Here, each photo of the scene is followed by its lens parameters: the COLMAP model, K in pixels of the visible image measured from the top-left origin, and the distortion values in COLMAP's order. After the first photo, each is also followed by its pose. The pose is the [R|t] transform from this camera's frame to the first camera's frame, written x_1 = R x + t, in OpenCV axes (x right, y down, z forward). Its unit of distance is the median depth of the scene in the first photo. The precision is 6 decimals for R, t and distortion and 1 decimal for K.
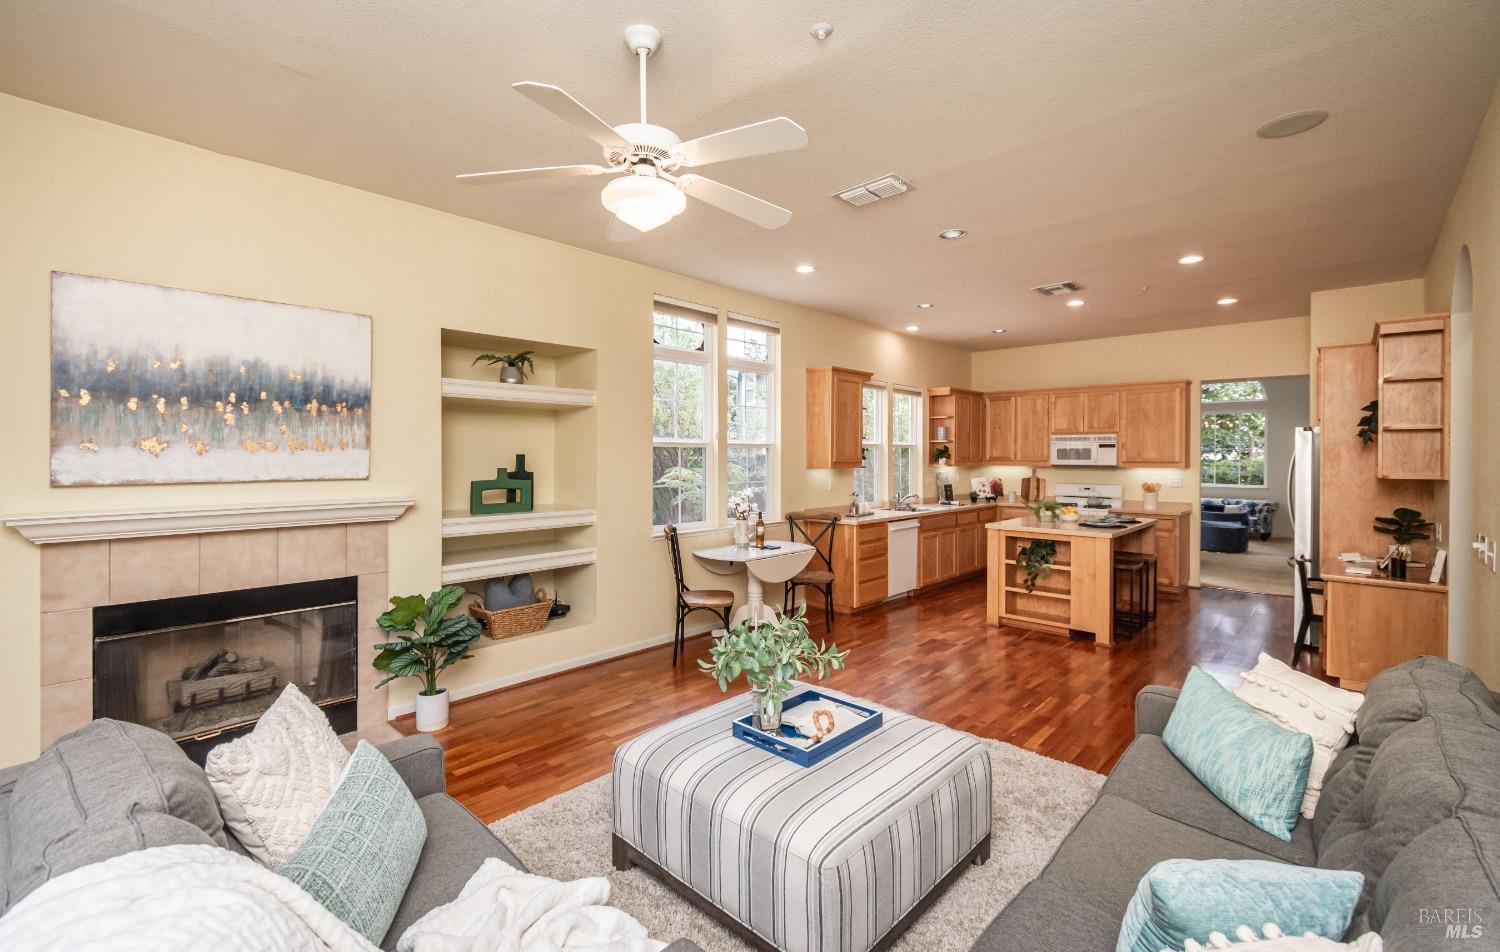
lens RADIAL K [[646.7, 0, 758.0], [0, 646.7, 458.2], [0, 0, 1]] dist [0.002673, 0.000253]
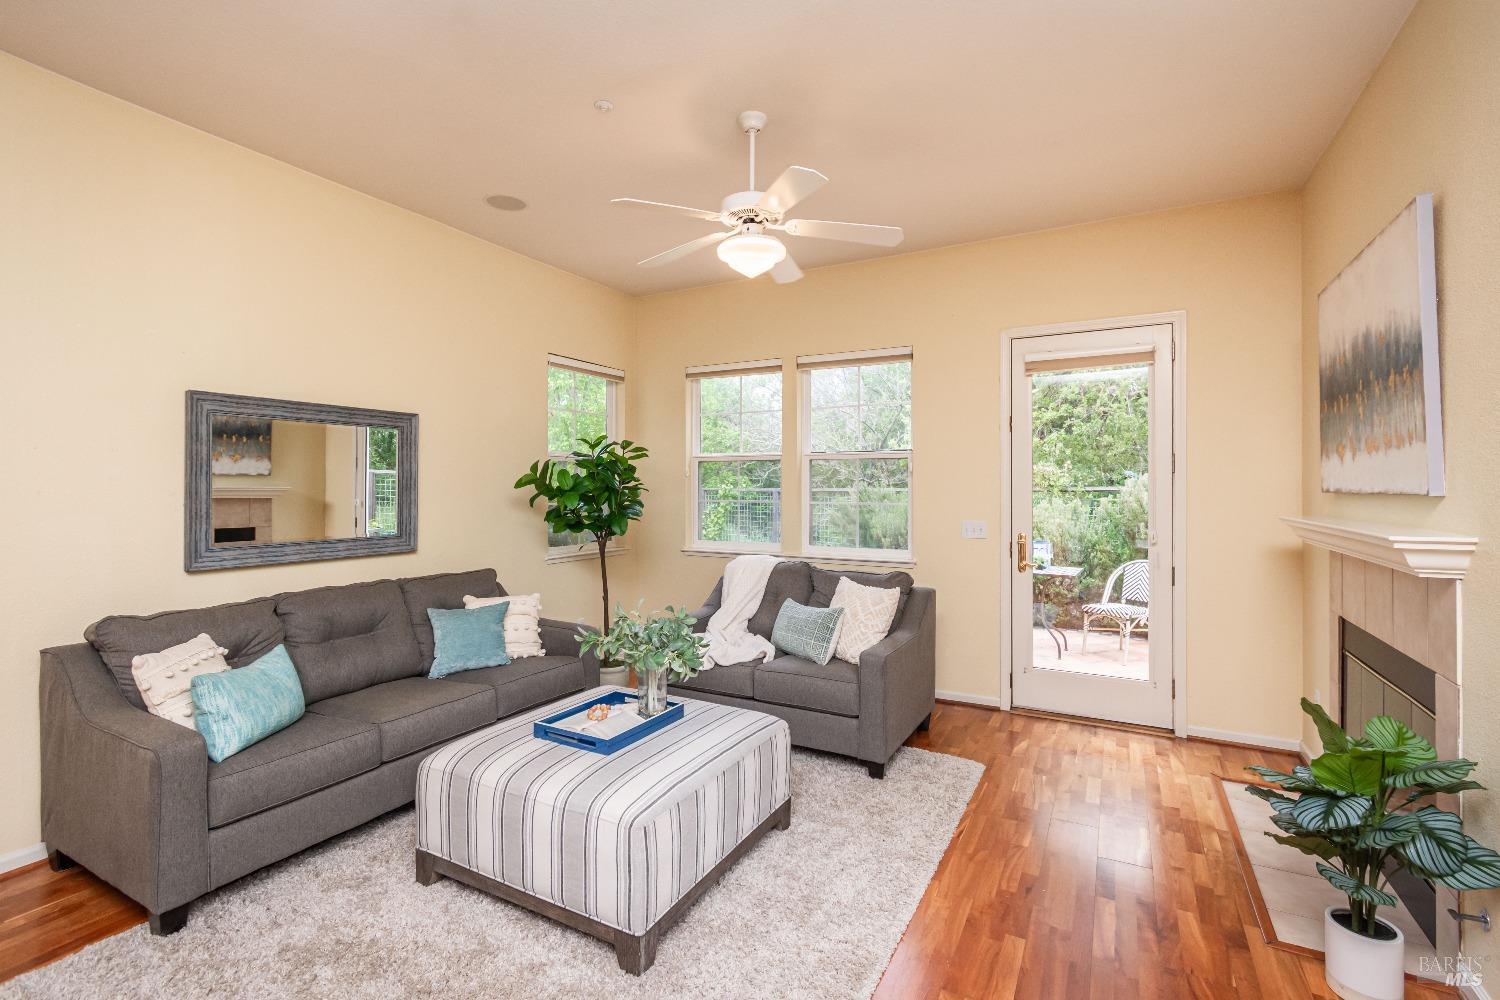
lens RADIAL K [[679.3, 0, 752.4], [0, 679.3, 483.9], [0, 0, 1]] dist [0.006825, -0.000285]
pose [[-0.968770, -0.001556, -0.247955, 0.041042], [-0.001951, 0.999997, 0.001349, 0.010525], [0.247952, 0.001790, -0.968771, 0.671306]]
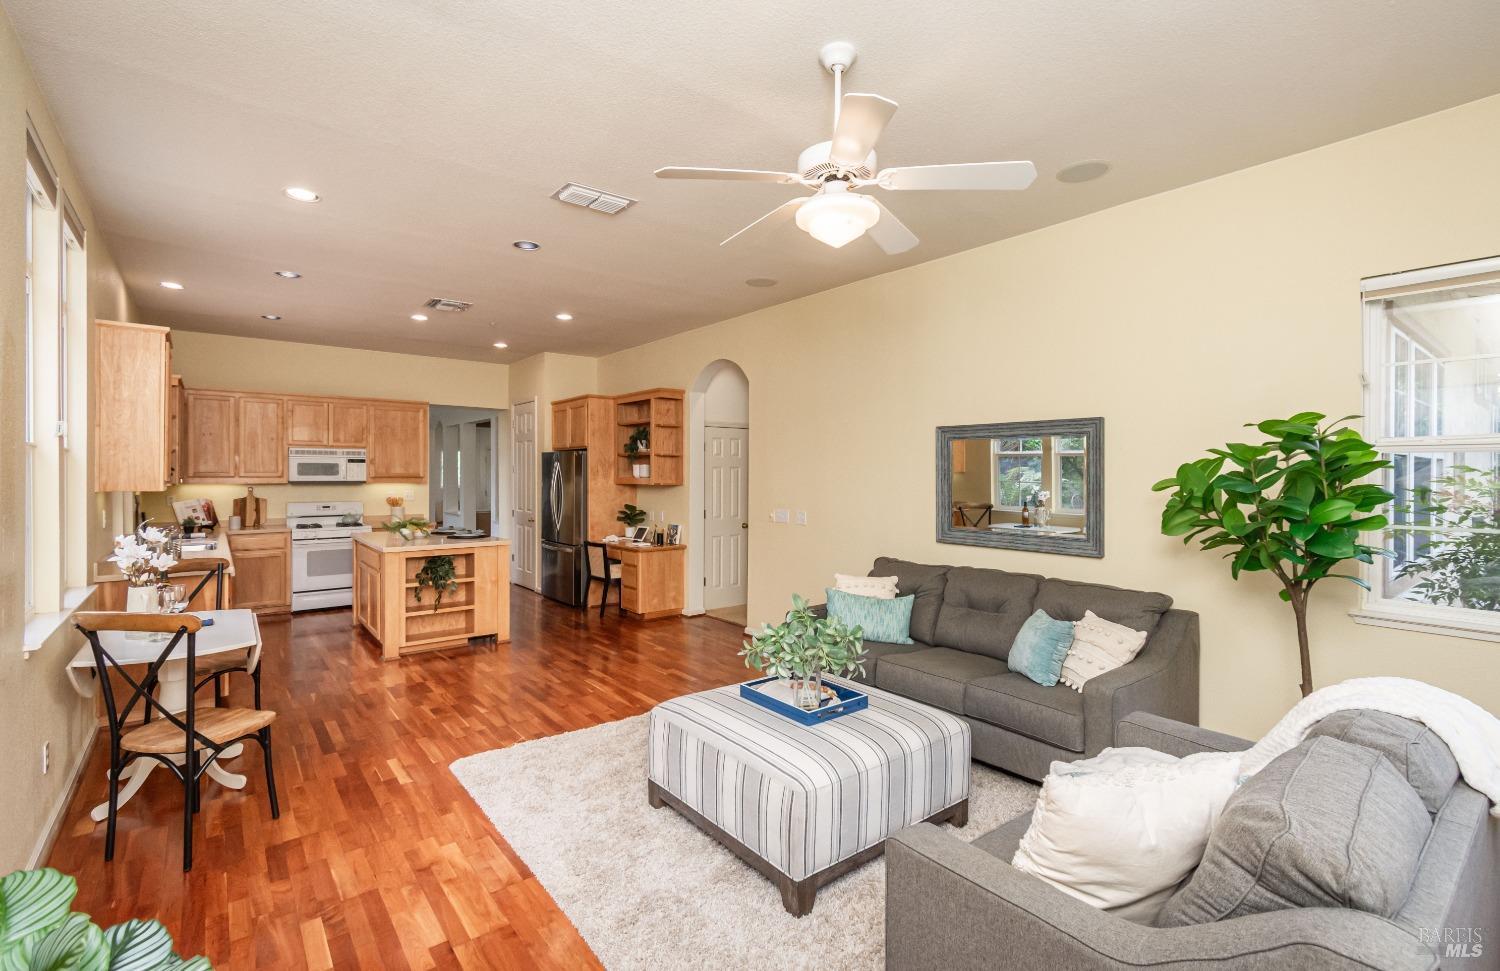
lens RADIAL K [[664.8, 0, 737.7], [0, 664.8, 472.8], [0, 0, 1]] dist [0.009537, -0.000444]
pose [[0.156494, -0.002289, 0.987676, -0.369231], [0.002583, 0.999995, 0.001909, -0.001660], [-0.987675, 0.002252, 0.156500, 0.294412]]
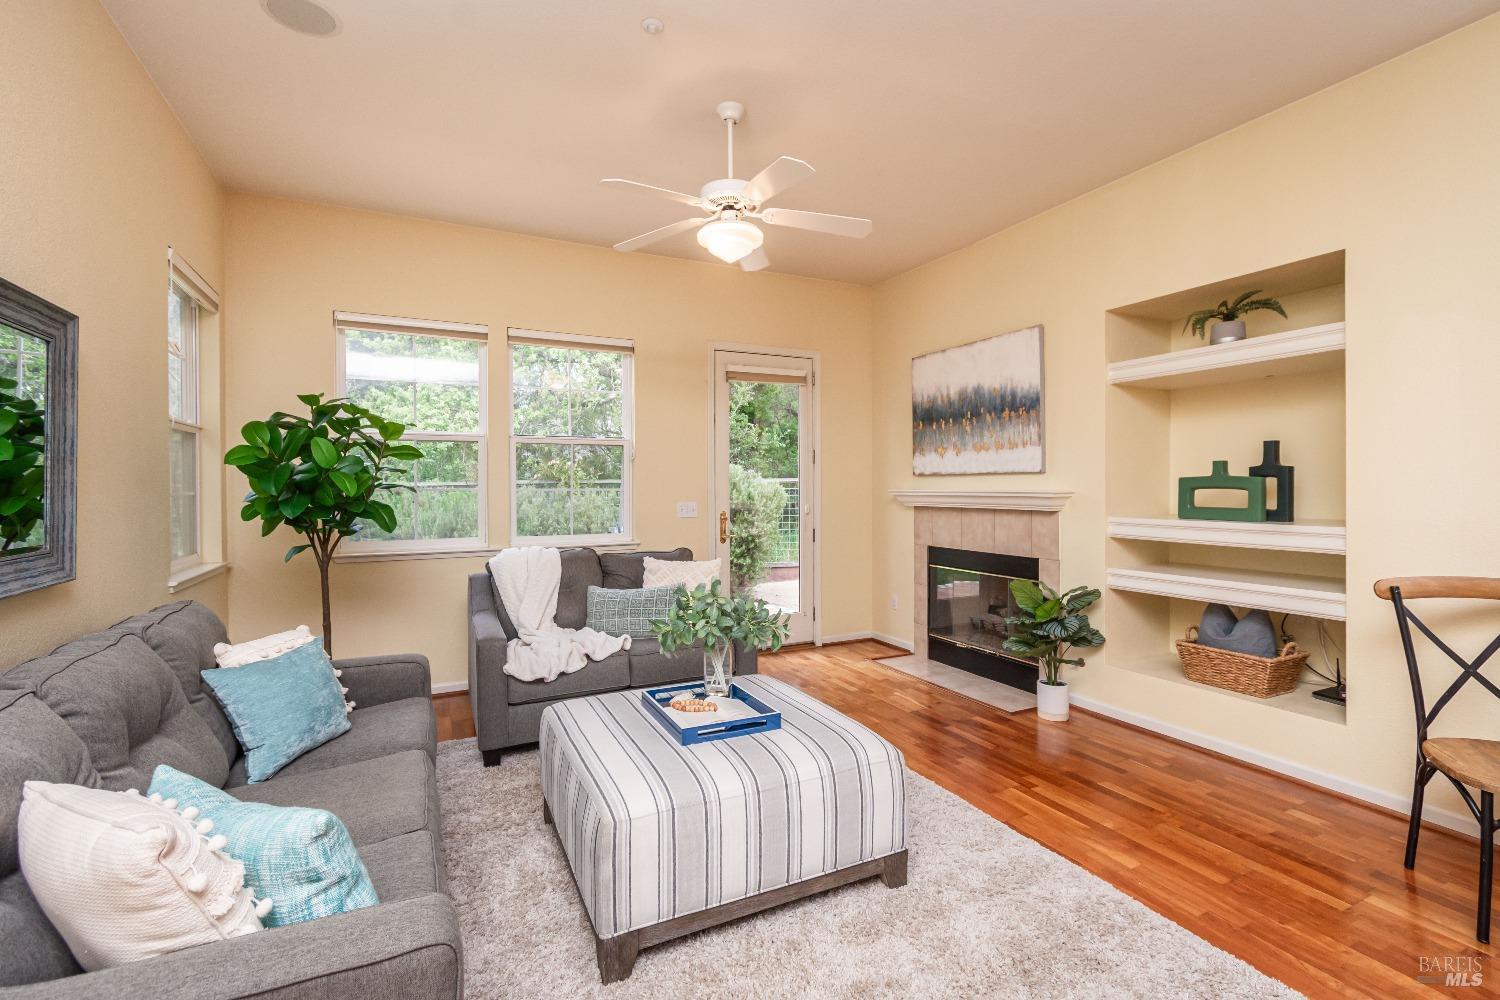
lens RADIAL K [[679.3, 0, 747.8], [0, 679.3, 493.4], [0, 0, 1]] dist [0.006825, -0.000285]
pose [[-0.360310, 0.011292, -0.932764, 0.315661], [0.000344, 0.999928, 0.011972, 0.025432], [0.932832, 0.003993, -0.360288, 0.451929]]
